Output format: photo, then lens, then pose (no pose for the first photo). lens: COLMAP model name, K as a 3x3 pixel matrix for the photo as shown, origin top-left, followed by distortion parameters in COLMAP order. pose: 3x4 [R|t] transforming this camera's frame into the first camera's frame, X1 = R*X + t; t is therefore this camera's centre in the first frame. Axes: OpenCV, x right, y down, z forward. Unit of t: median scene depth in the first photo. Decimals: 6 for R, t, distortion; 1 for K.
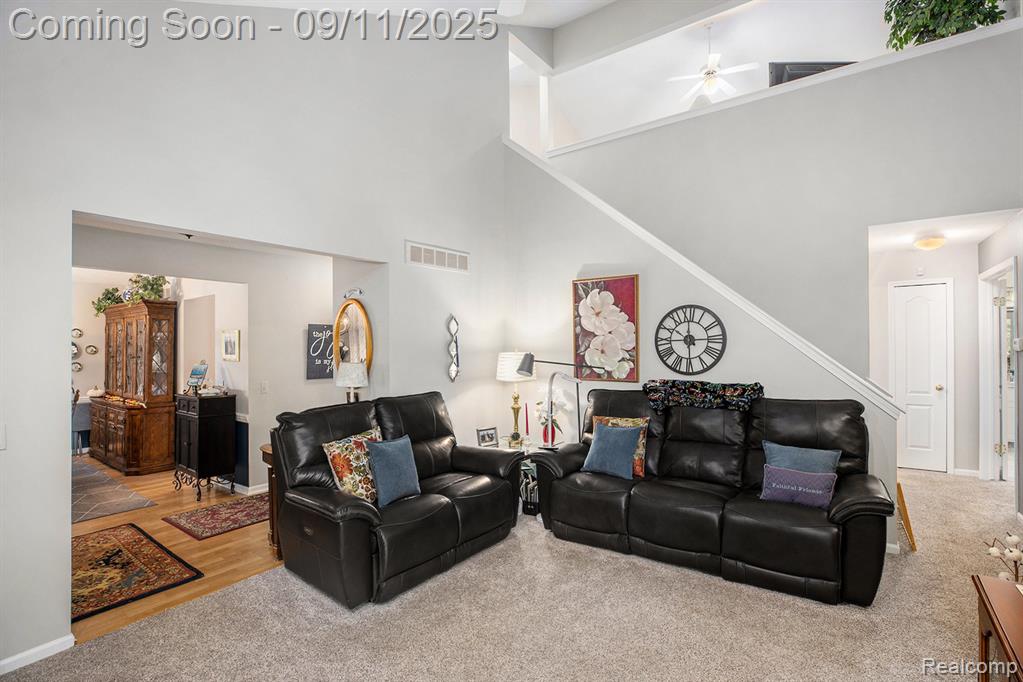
lens RADIAL K [[485.2, 0, 511.5], [0, 485.2, 341.0], [0, 0, 1]] dist [-0.001999, -0.000324]
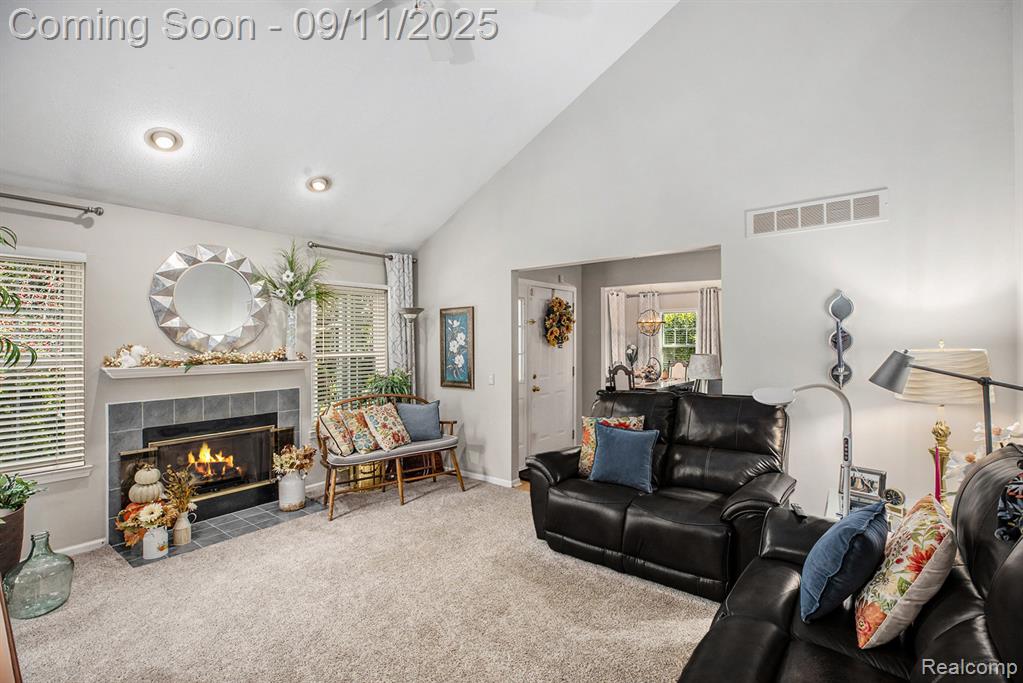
lens RADIAL K [[485.2, 0, 511.5], [0, 485.2, 341.5], [0, 0, 1]] dist [-0.001999, -0.000324]
pose [[-0.019113, 0.006946, -0.999793, 0.588932], [0.014253, 0.999876, 0.006674, 0.005318], [0.999716, -0.014123, -0.019209, 0.574499]]
